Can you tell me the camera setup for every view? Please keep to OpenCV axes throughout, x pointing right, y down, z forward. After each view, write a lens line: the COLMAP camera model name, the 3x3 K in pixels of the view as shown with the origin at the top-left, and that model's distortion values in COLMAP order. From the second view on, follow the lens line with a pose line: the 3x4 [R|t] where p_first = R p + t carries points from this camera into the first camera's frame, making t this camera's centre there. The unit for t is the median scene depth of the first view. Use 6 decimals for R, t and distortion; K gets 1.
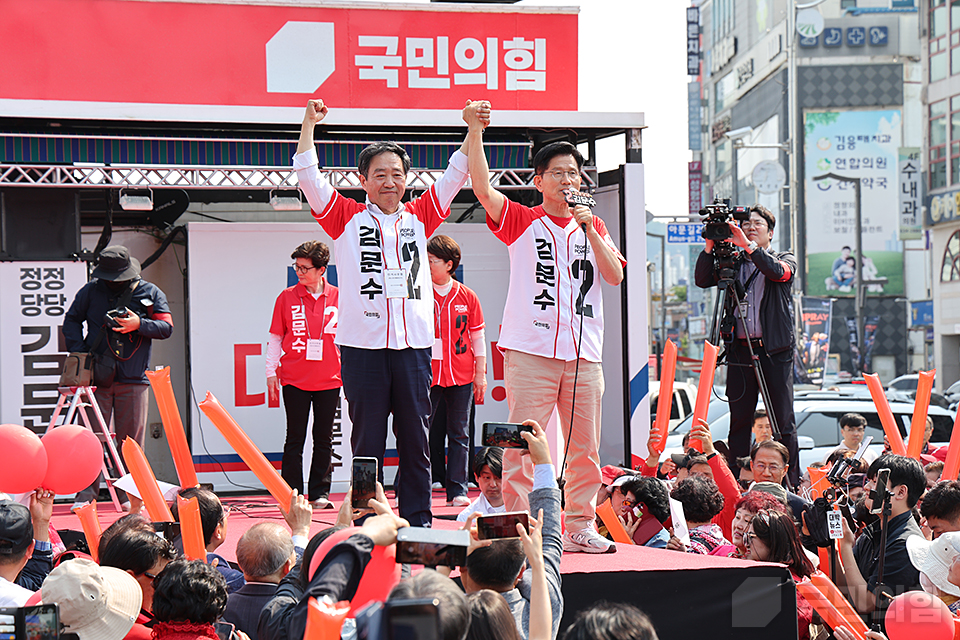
lens RADIAL K [[2859.0, 0, 495.3], [0, 2859.0, 323.9], [0, 0, 1]] dist [0.818695, -0.219432]
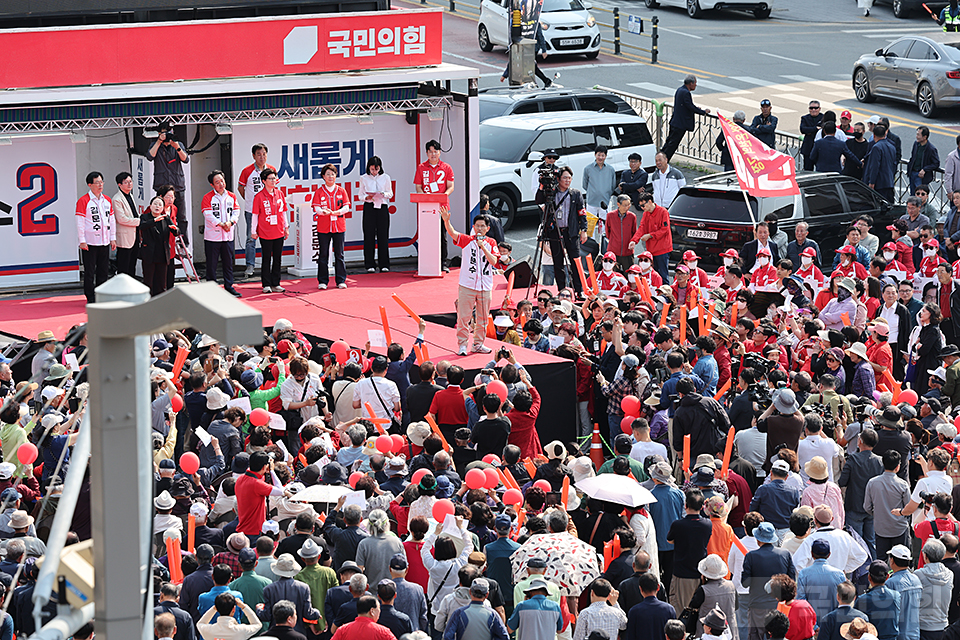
lens RADIAL K [[6183.5, 0, 480.0], [0, 6183.5, 320.0], [0, 0, 1]] dist [0.285830, 6.096925]
pose [[0.992605, -0.003211, 0.121349, -0.432812], [-0.016427, 0.986901, 0.160487, -0.553732], [-0.120275, -0.161294, 0.979550, -2.944578]]
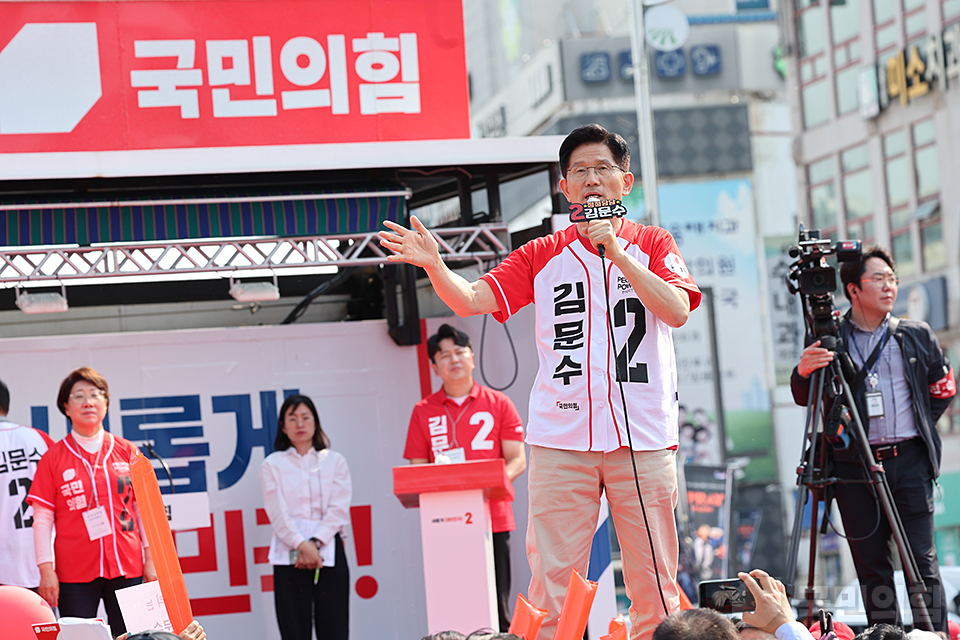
lens RADIAL K [[4946.3, 0, 480.0], [0, 4946.3, 320.0], [0, 0, 1]] dist [0.970827, 9.083385]
pose [[0.993852, -0.054938, 0.096121, -0.079845], [0.060021, 0.996903, -0.050814, 0.023681], [-0.093032, 0.056271, 0.994072, -0.113878]]
